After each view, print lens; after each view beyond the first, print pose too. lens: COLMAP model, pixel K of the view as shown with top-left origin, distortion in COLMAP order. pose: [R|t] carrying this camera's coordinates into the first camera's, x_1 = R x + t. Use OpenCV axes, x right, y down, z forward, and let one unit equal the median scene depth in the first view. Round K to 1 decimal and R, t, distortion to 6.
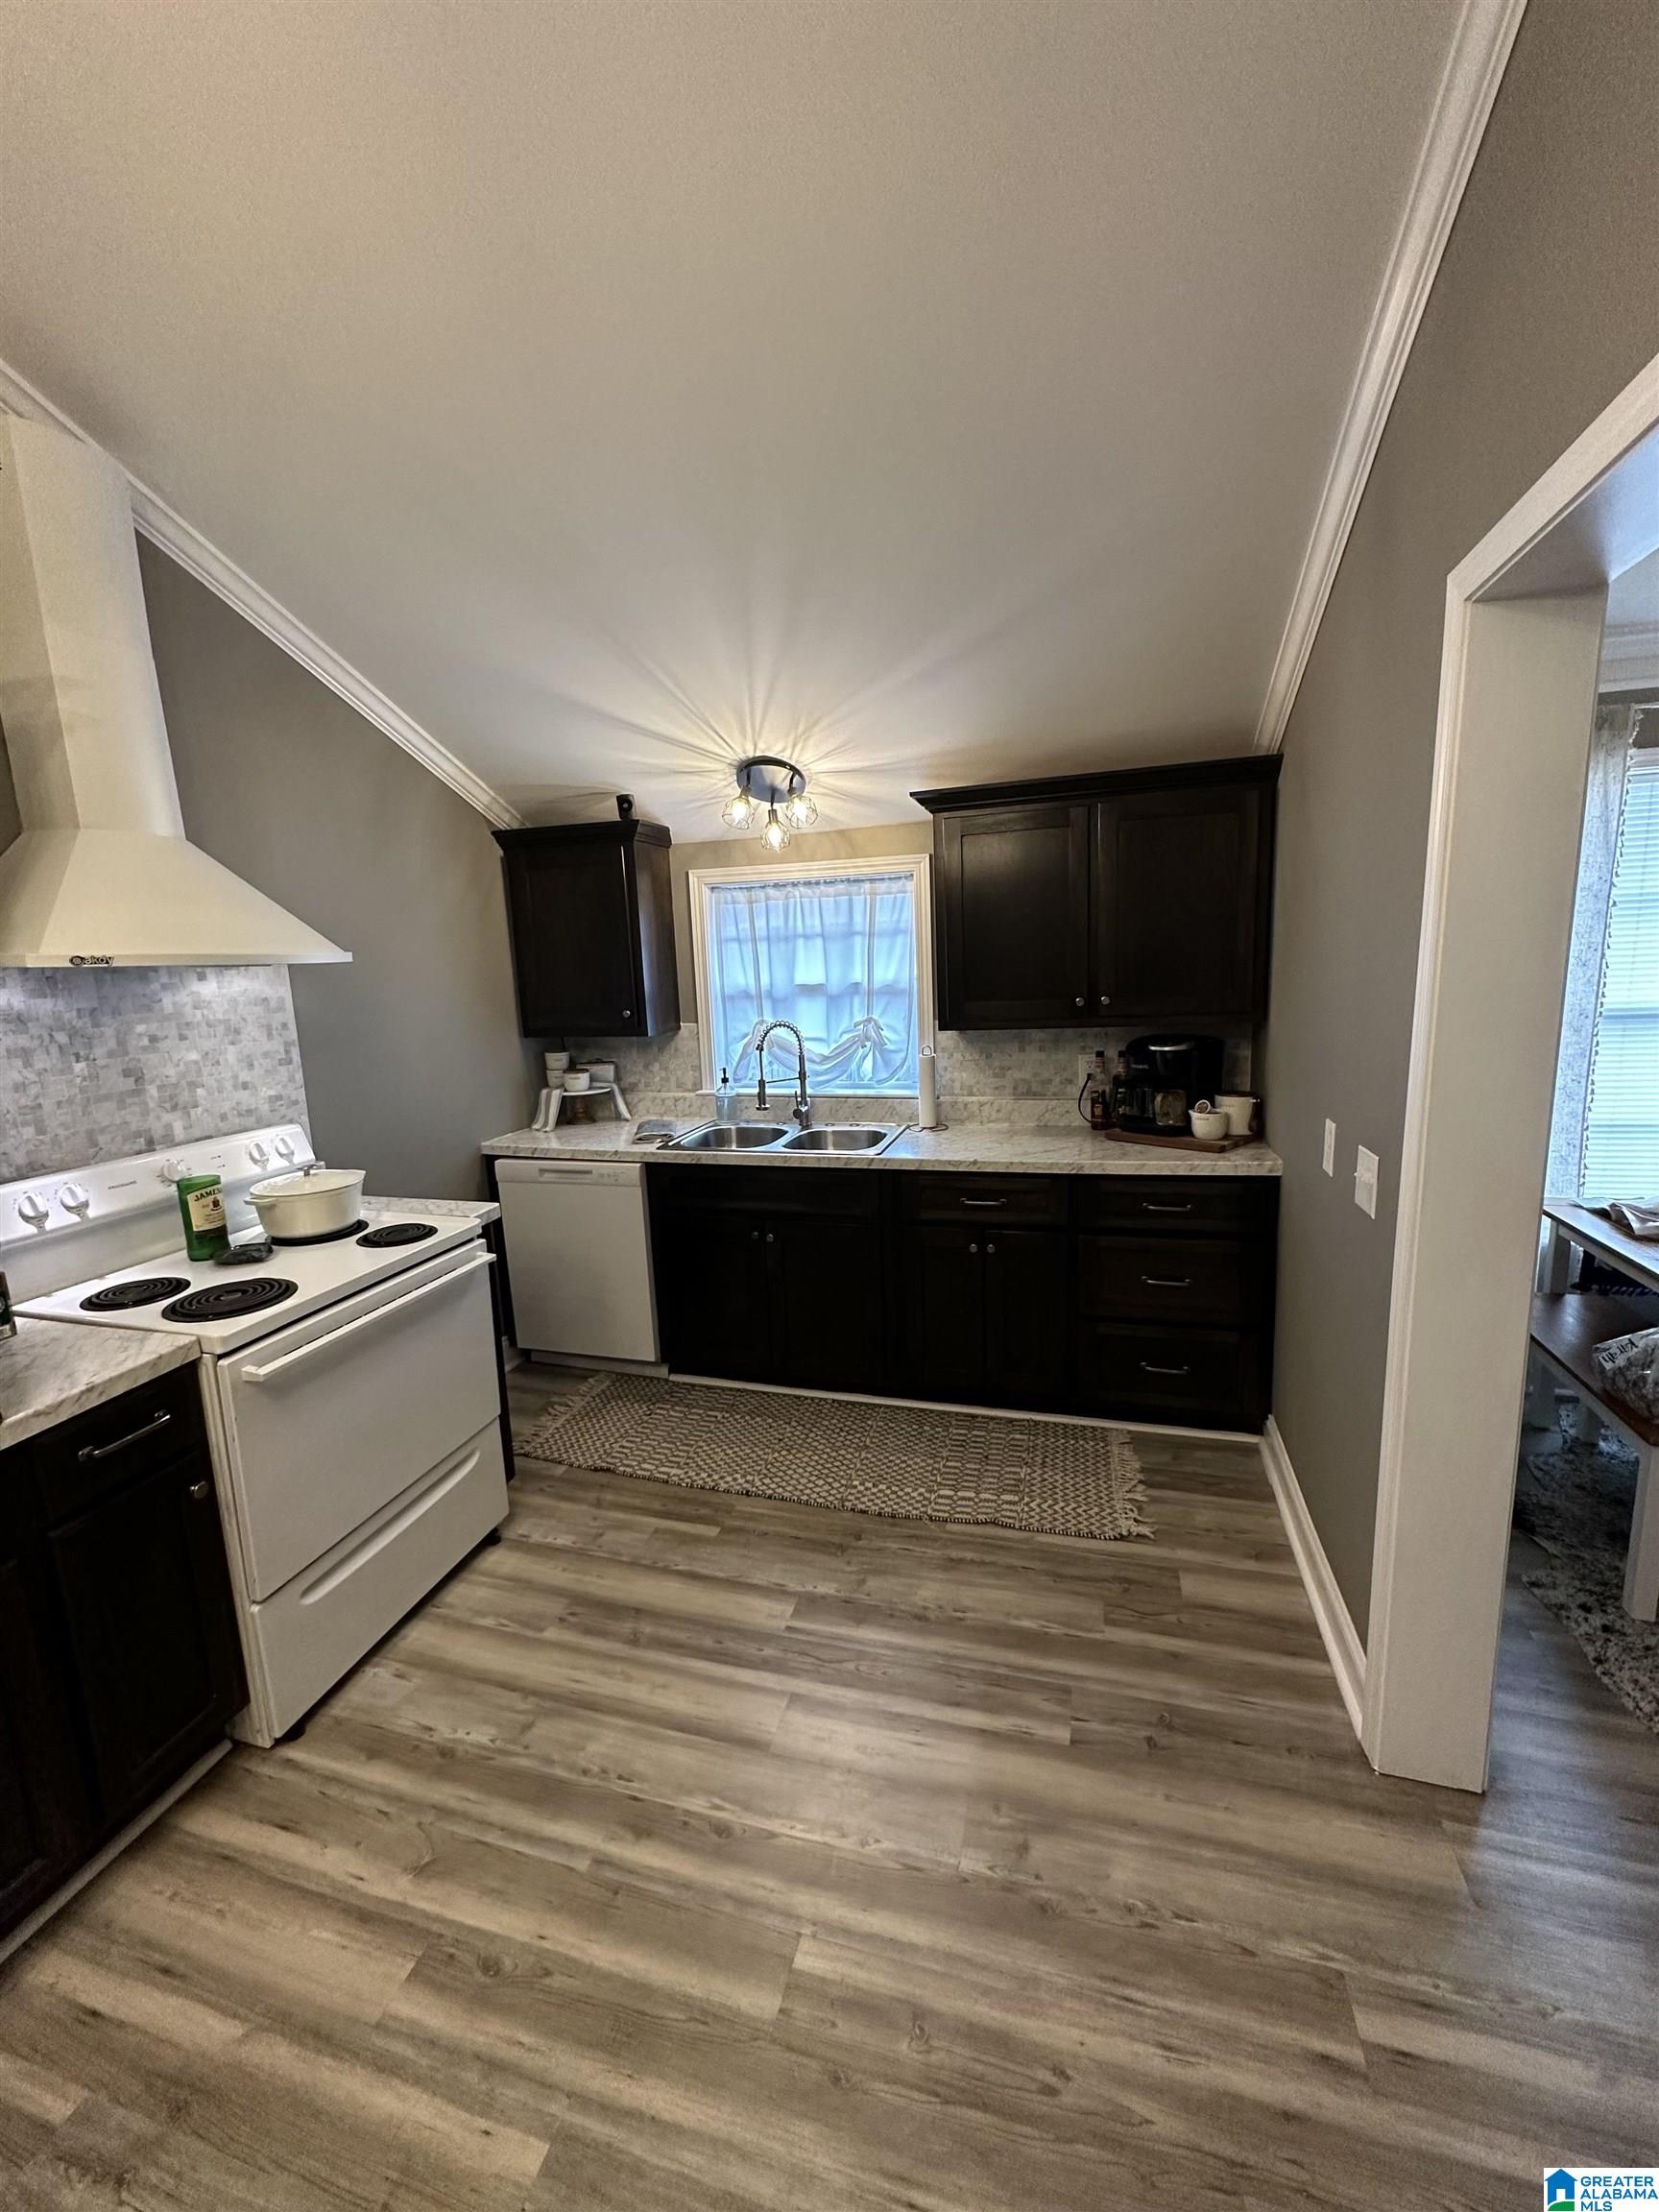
lens RADIAL K [[879.7, 0, 825.2], [0, 879.7, 1107.2], [0, 0, 1]] dist [-0.000671, 0.000781]
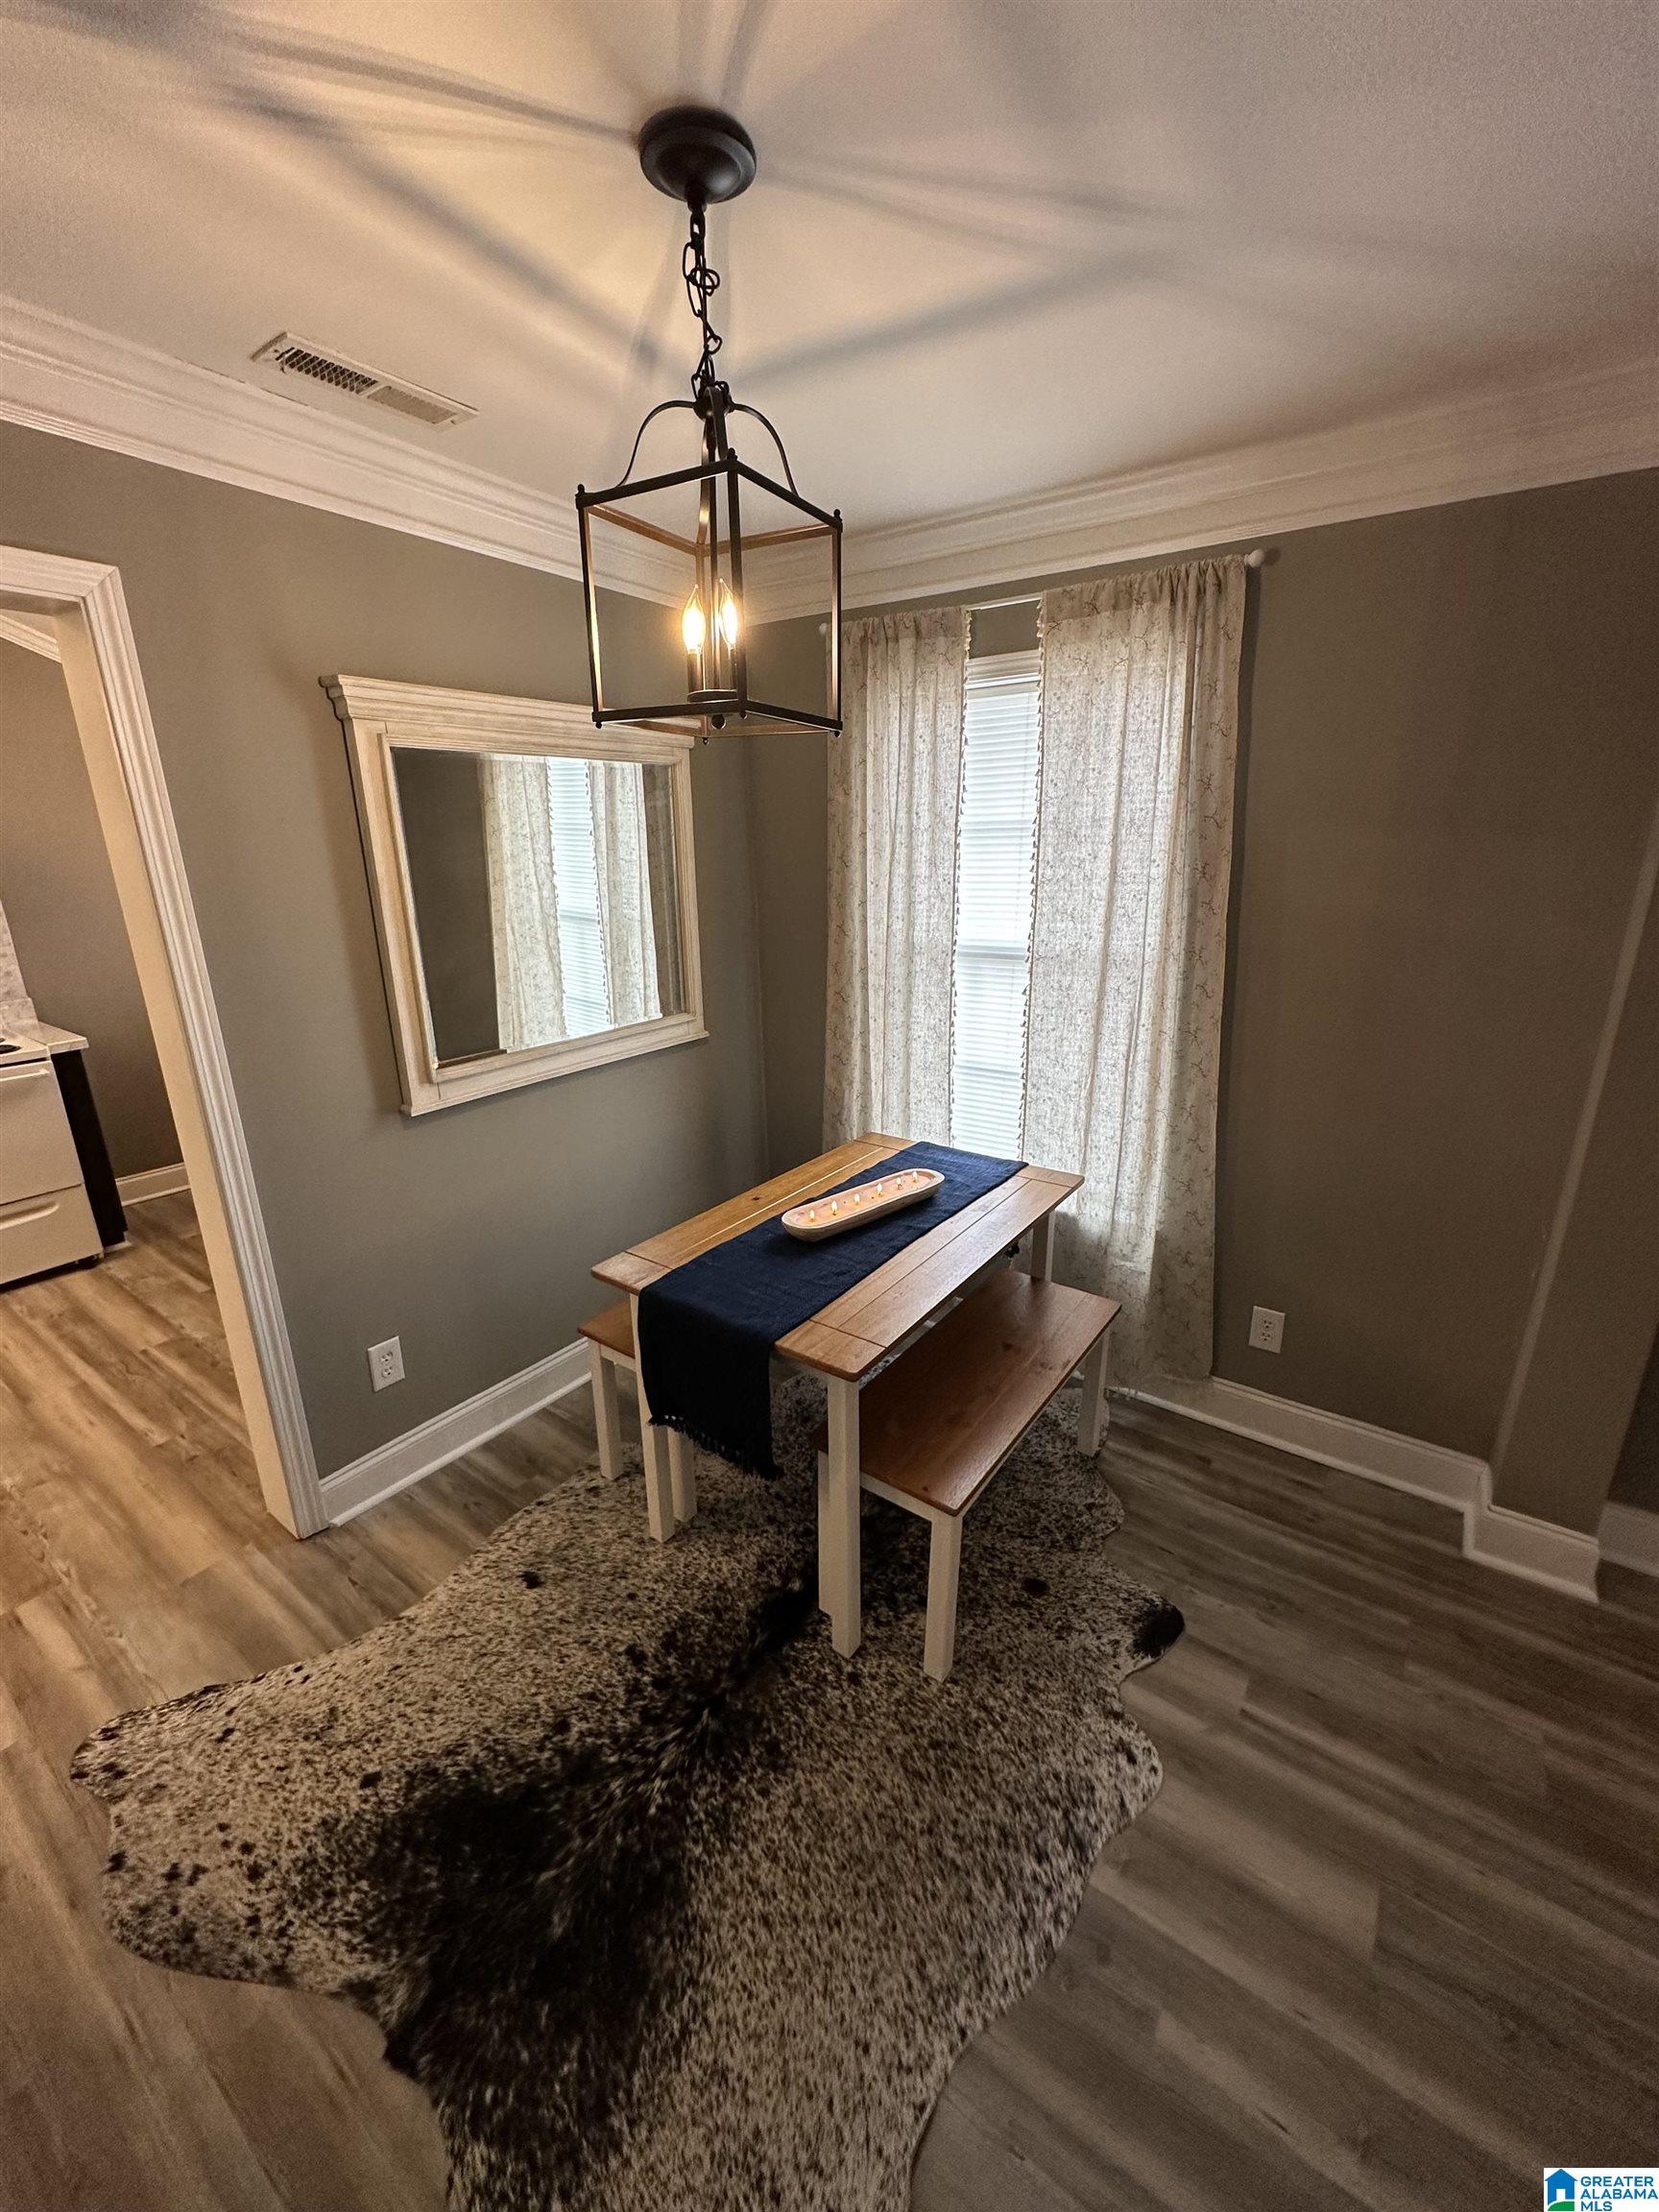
lens RADIAL K [[879.7, 0, 820.6], [0, 879.7, 1103.1], [0, 0, 1]] dist [-0.000671, 0.000781]
pose [[0.943427, 0.118519, -0.309675, 1.489372], [-0.074519, 0.985832, 0.150277, -0.108289], [0.323098, -0.118699, 0.938892, 0.064806]]
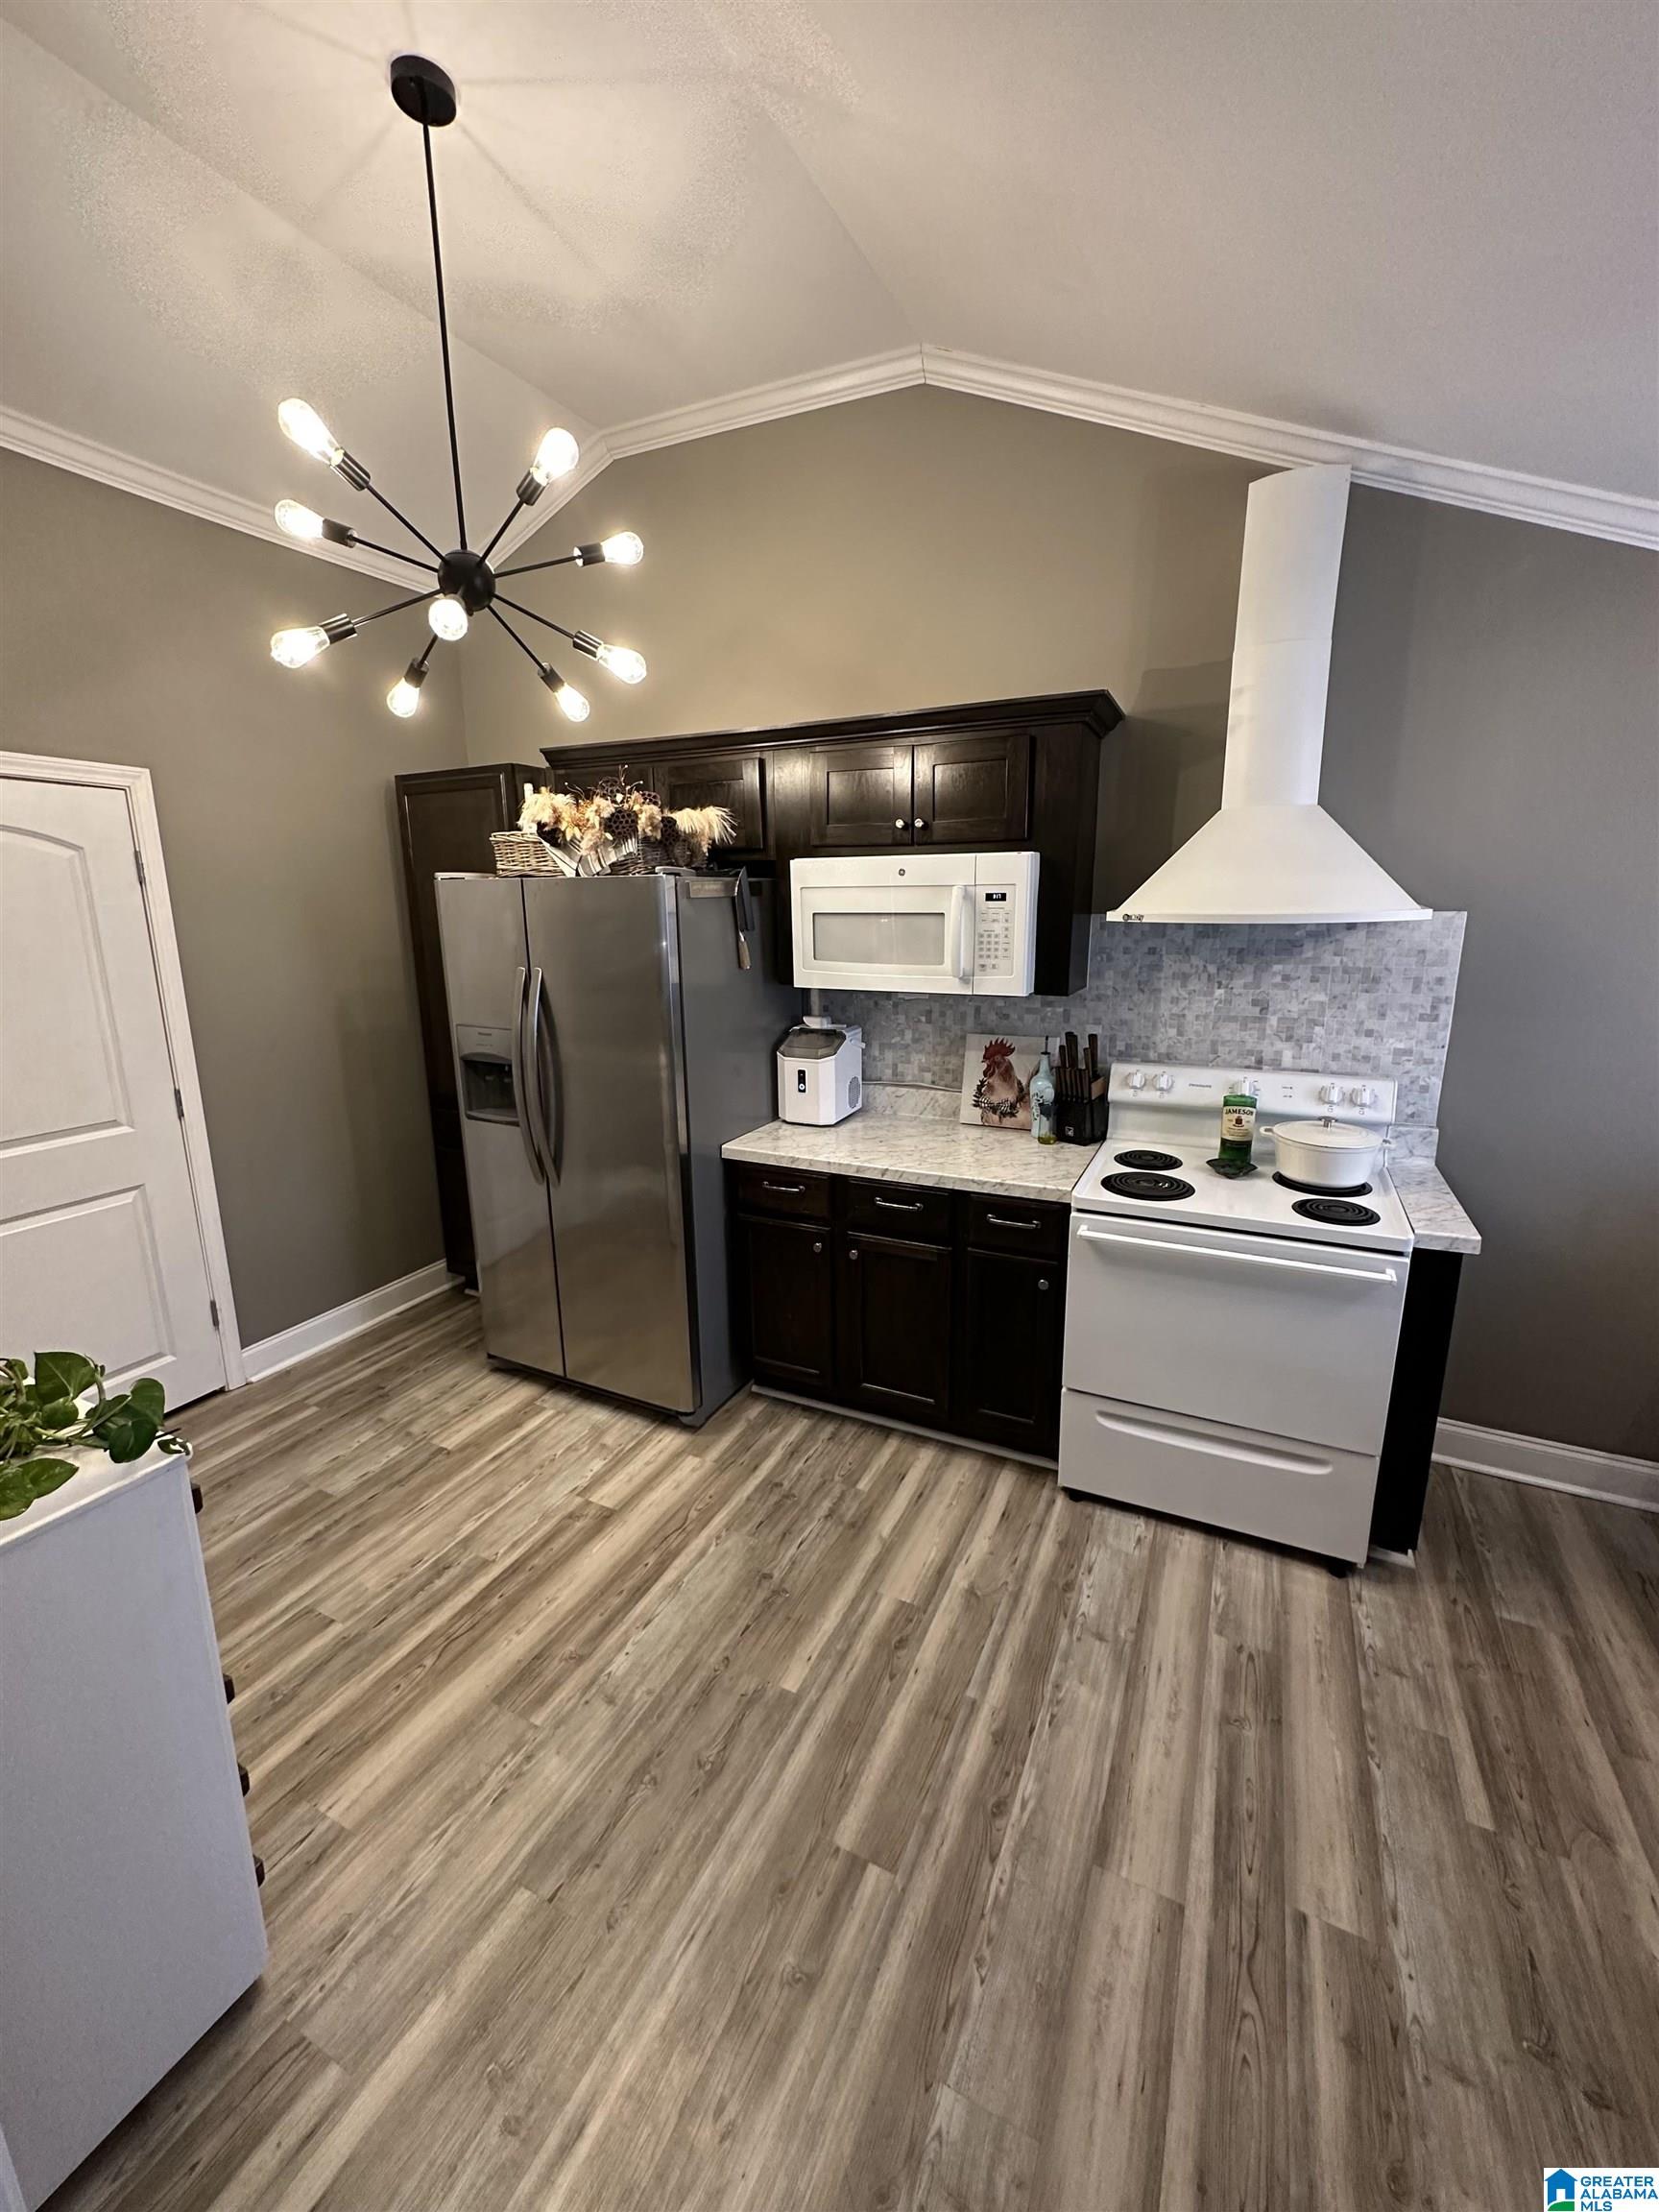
lens RADIAL K [[879.7, 0, 829.1], [0, 879.7, 1103.2], [0, 0, 1]] dist [-0.000671, 0.000781]
pose [[-0.163744, 0.256806, -0.952491, 0.558206], [-0.145256, 0.948722, 0.280761, -0.178191], [0.975750, 0.184328, -0.118045, 0.634962]]
